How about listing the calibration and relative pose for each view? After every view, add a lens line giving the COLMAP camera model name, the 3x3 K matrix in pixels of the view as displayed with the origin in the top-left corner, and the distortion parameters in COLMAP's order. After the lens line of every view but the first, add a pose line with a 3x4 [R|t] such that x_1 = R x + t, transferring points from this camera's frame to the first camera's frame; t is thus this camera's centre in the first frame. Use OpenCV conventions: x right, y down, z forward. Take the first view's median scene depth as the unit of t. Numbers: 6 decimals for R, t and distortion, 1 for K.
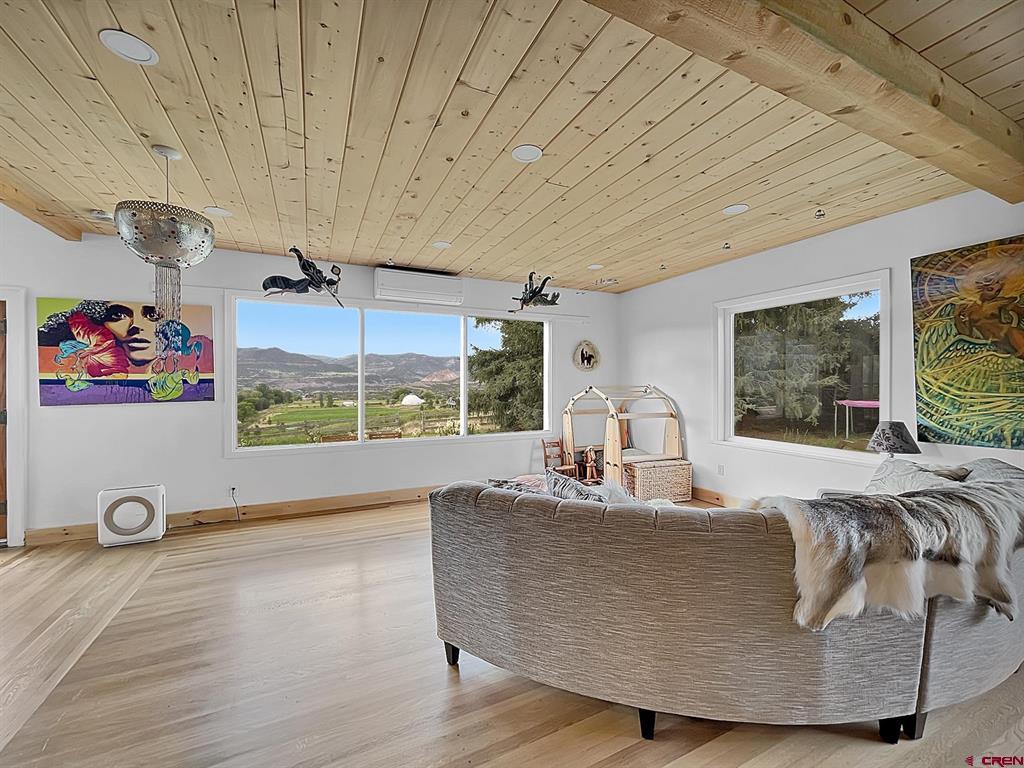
lens RADIAL K [[419.2, 0, 508.3], [0, 419.2, 382.7], [0, 0, 1]] dist [0.000234, 0.000688]
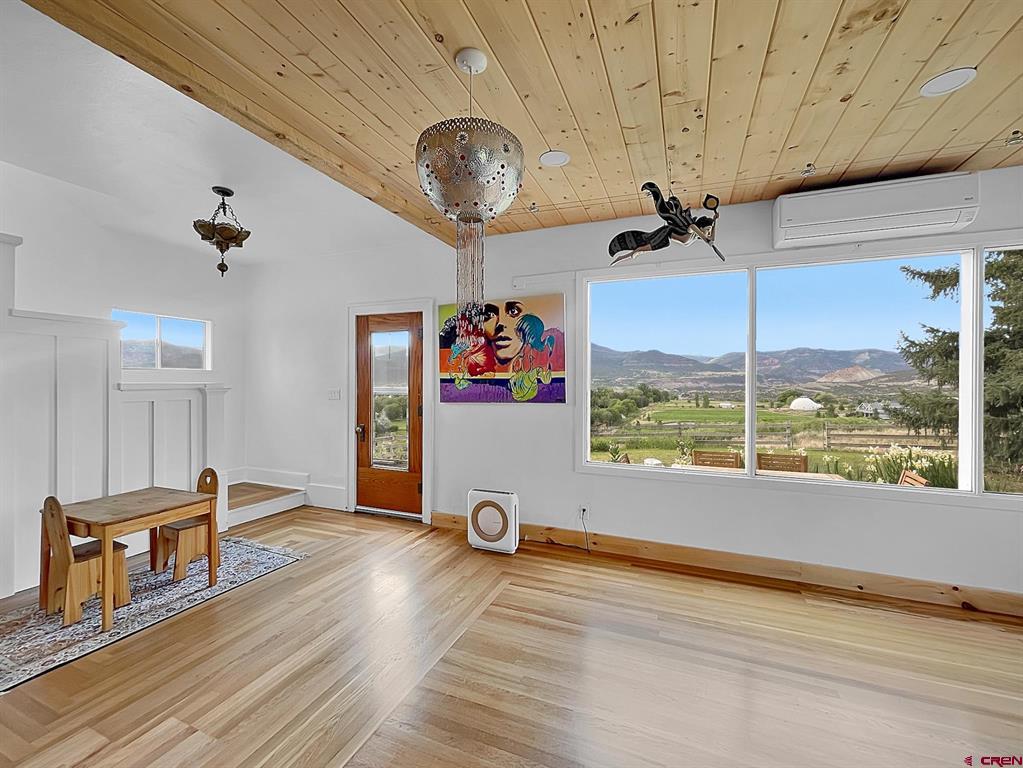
lens RADIAL K [[421.8, 0, 514.7], [0, 421.8, 381.0], [0, 0, 1]] dist [-0.001809, -0.000883]
pose [[0.676946, 0.003147, -0.736026, -0.144864], [-0.006104, 0.999980, -0.001339, -0.001002], [0.736007, 0.005399, 0.676952, 0.357211]]
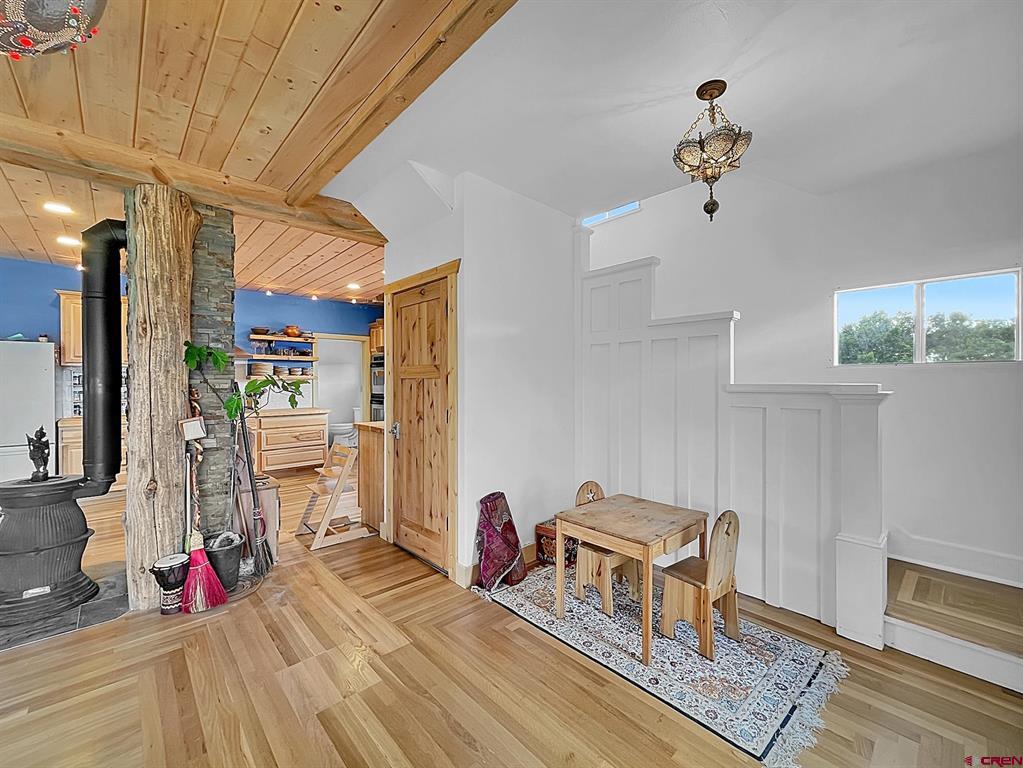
lens RADIAL K [[421.8, 0, 512.6], [0, 421.8, 385.2], [0, 0, 1]] dist [-0.001809, -0.000883]
pose [[-0.952291, 0.005441, -0.305143, -0.714172], [0.001997, 0.999931, 0.011597, 0.001240], [0.305185, 0.010434, -0.952236, 0.909438]]
